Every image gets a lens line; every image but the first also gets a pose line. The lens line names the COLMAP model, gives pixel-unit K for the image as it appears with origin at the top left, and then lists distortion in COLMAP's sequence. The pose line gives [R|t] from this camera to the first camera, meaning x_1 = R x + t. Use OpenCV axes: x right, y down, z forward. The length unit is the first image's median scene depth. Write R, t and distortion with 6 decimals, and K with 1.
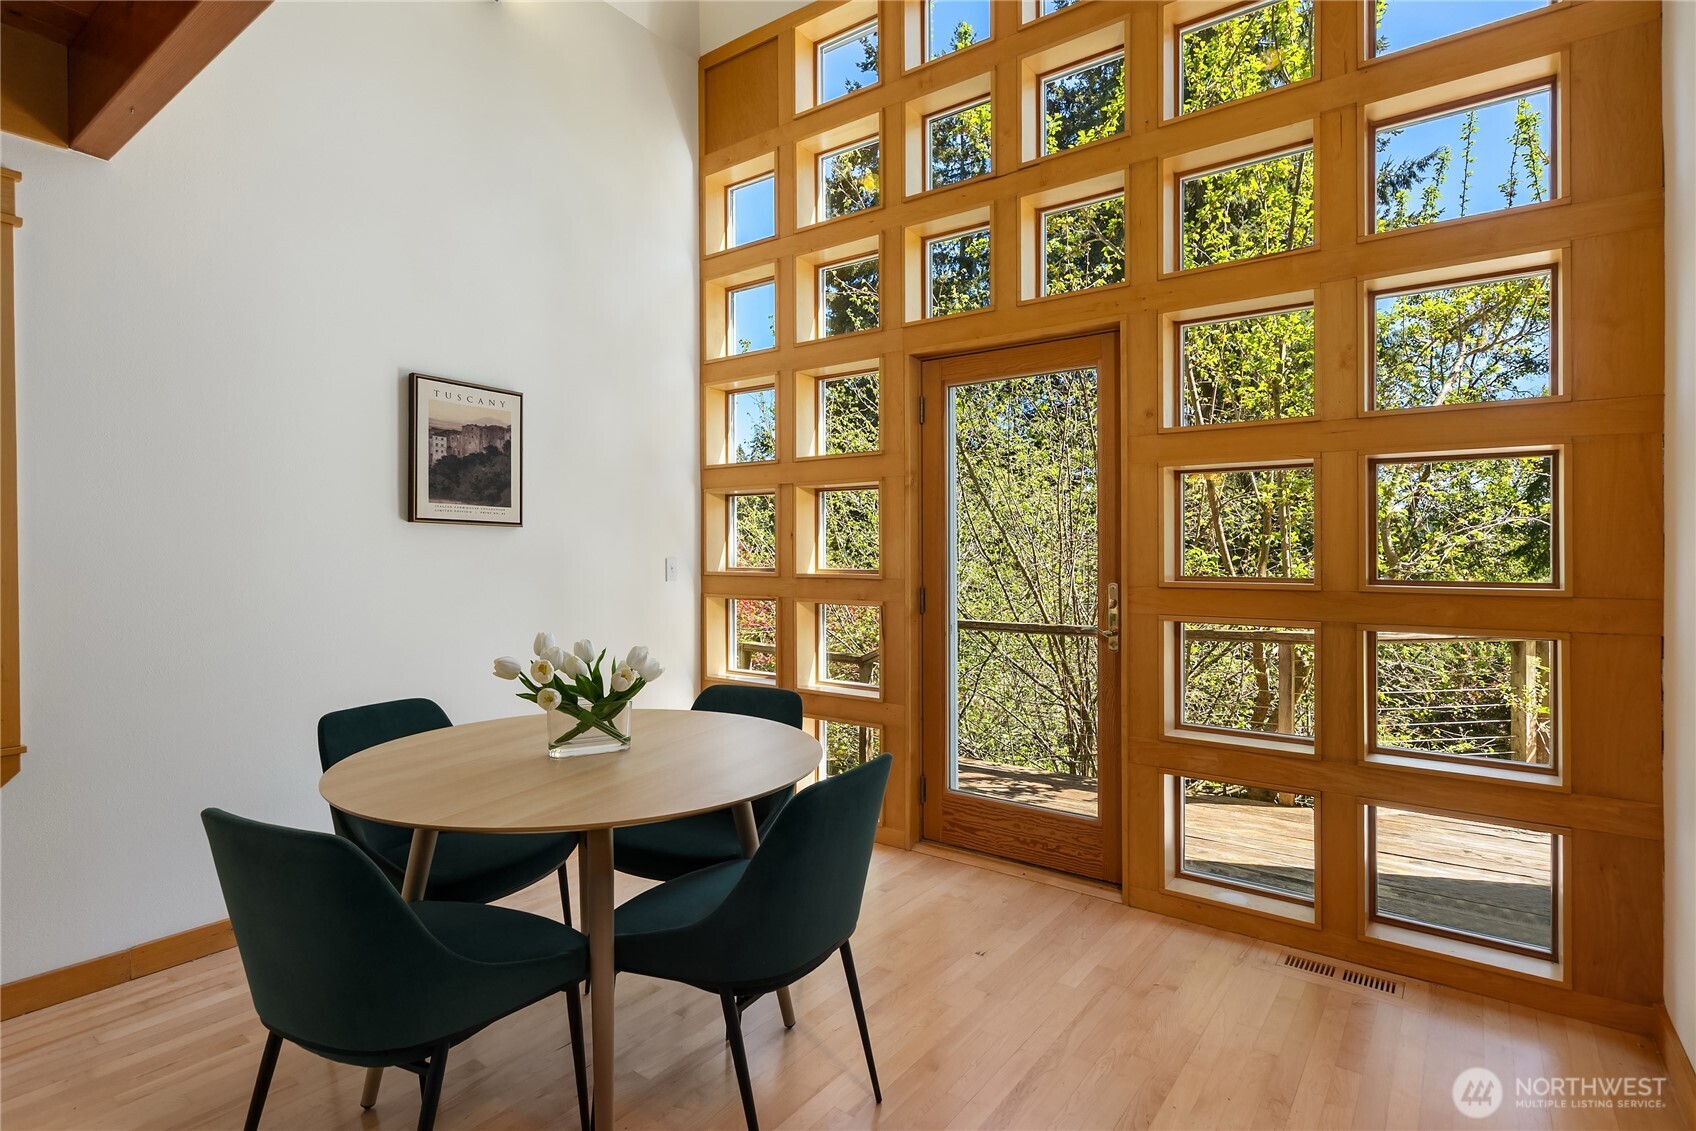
lens RADIAL K [[852.8, 0, 828.3], [0, 852.8, 550.8], [0, 0, 1]] dist [0.014388, -0.000304]
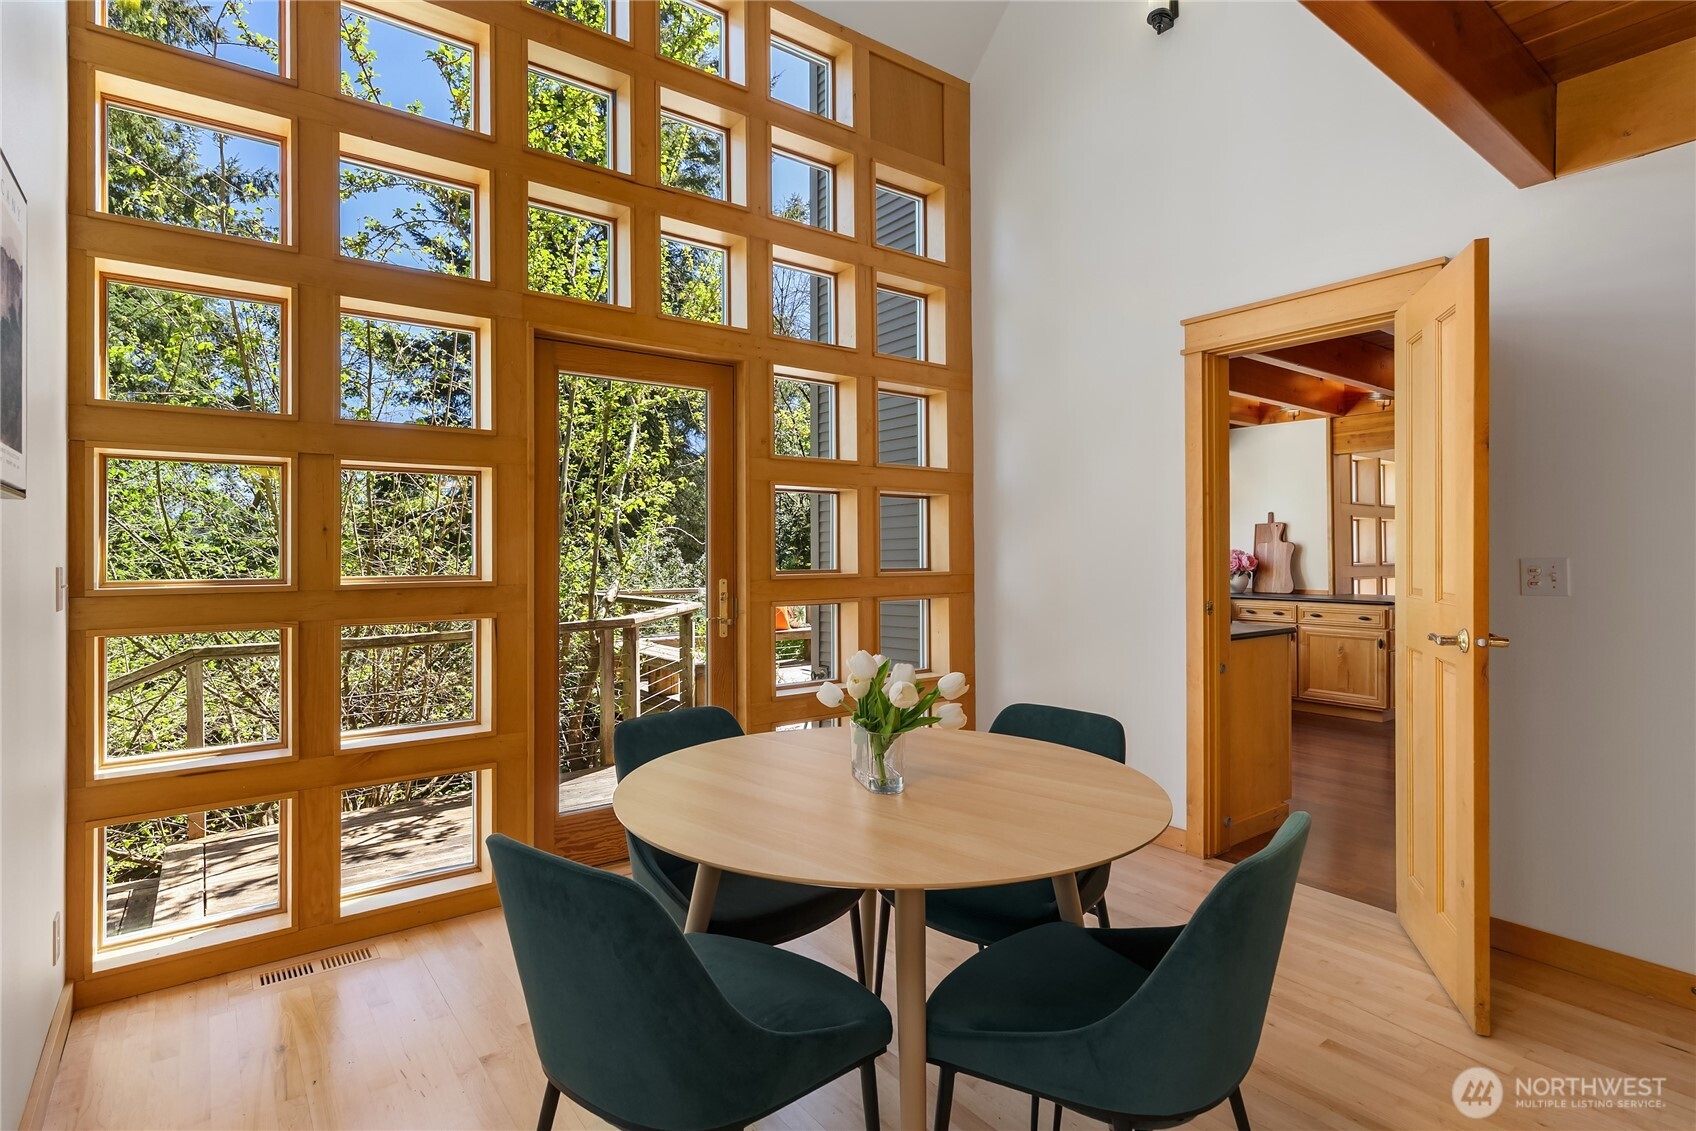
lens RADIAL K [[852.8, 0, 828.3], [0, 852.8, 550.8], [0, 0, 1]] dist [0.014388, -0.000304]
pose [[0.271355, -0.001623, 0.962478, -0.493716], [0.003867, 0.999992, 0.000596, -0.000221], [-0.962472, 0.003560, 0.271359, 0.354882]]
